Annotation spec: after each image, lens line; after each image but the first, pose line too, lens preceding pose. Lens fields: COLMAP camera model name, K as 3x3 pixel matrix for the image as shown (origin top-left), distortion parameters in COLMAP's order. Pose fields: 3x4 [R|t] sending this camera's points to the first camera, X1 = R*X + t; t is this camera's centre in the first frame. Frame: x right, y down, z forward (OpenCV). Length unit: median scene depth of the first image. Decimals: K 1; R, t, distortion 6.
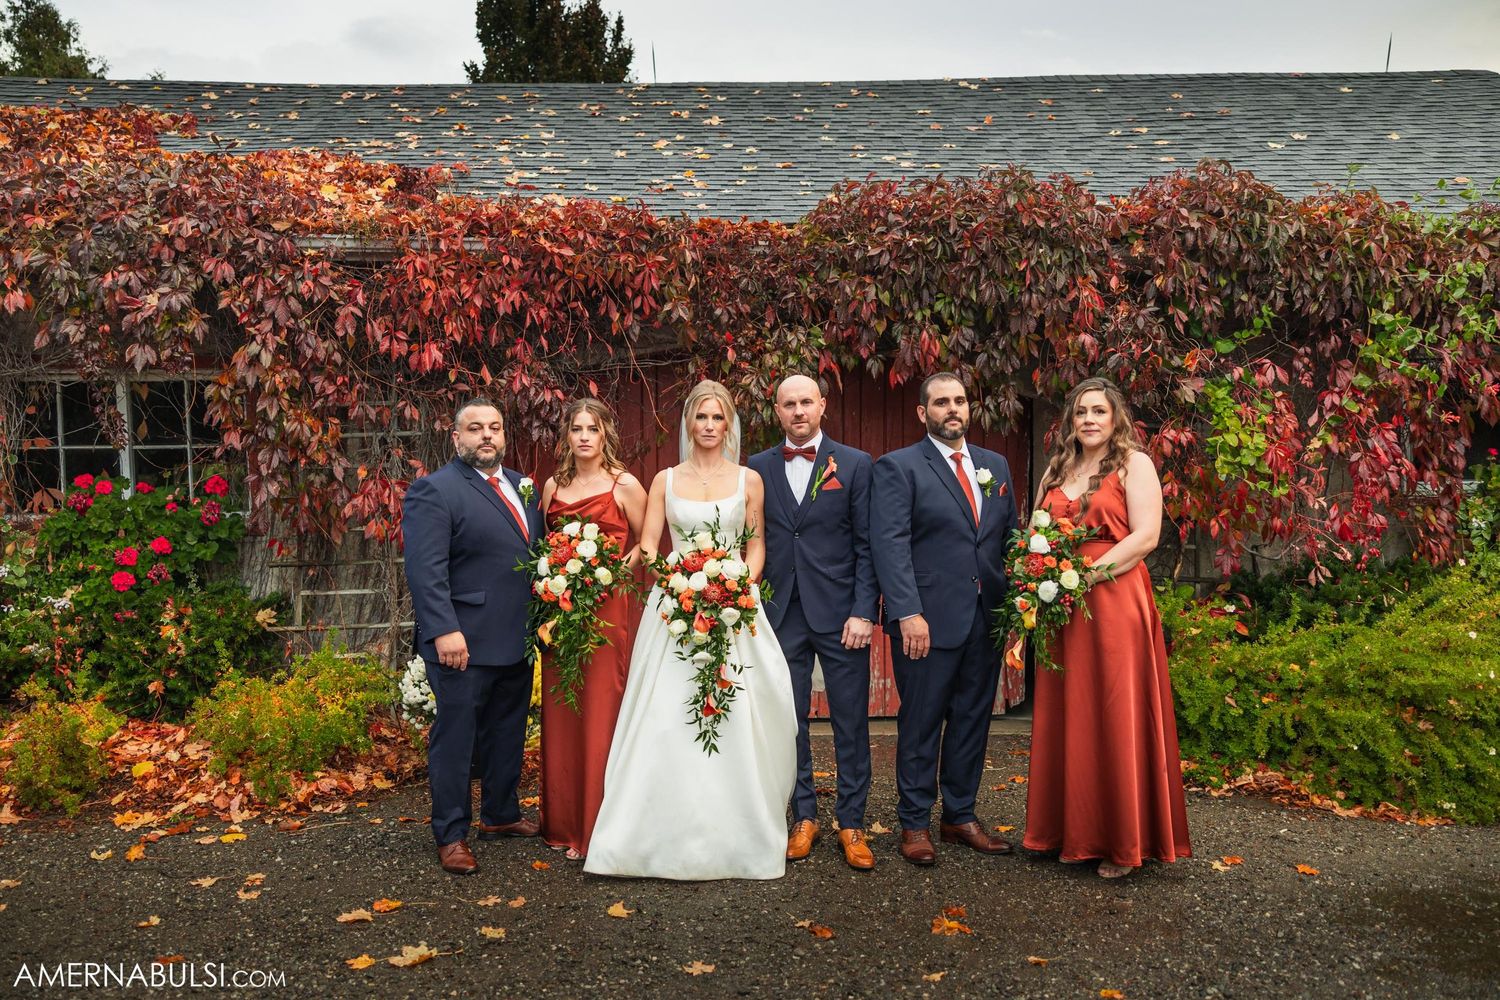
lens RADIAL K [[1200.7, 0, 746.7], [0, 1200.7, 502.9], [0, 0, 1]] dist [0.000956, 0.010517]
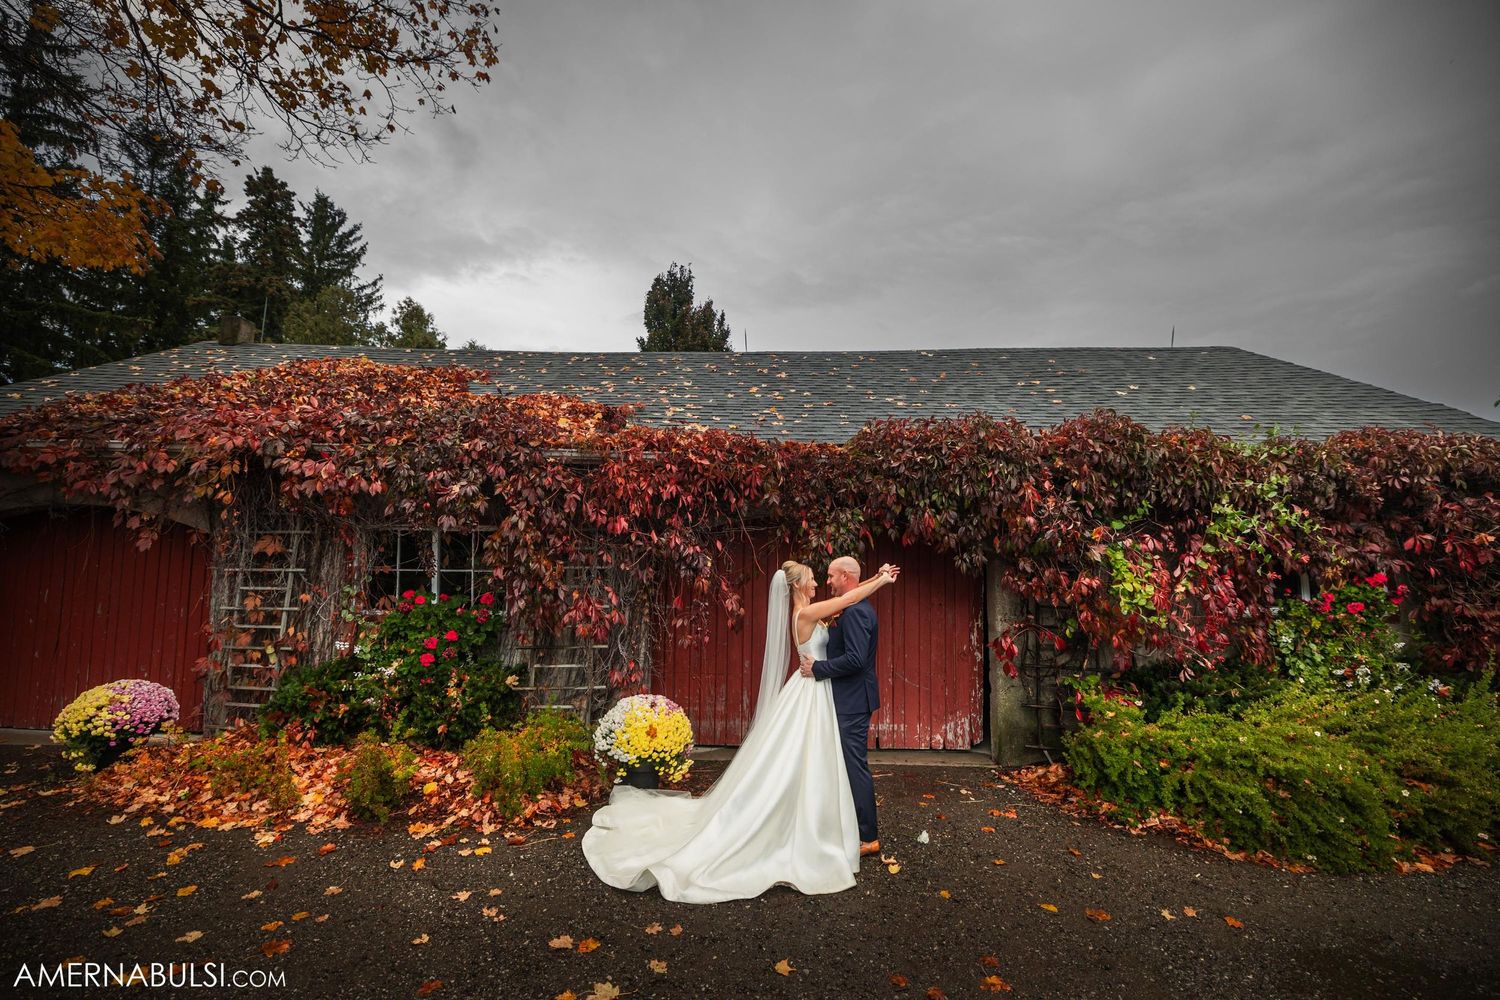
lens RADIAL K [[668.9, 0, 748.7], [0, 668.9, 500.1], [0, 0, 1]] dist [0.000189, 0.000387]
pose [[0.998694, 0.013825, -0.049187, -0.044554], [-0.018996, 0.994156, -0.106271, -0.060999], [0.047431, 0.107066, 0.993120, 0.101755]]
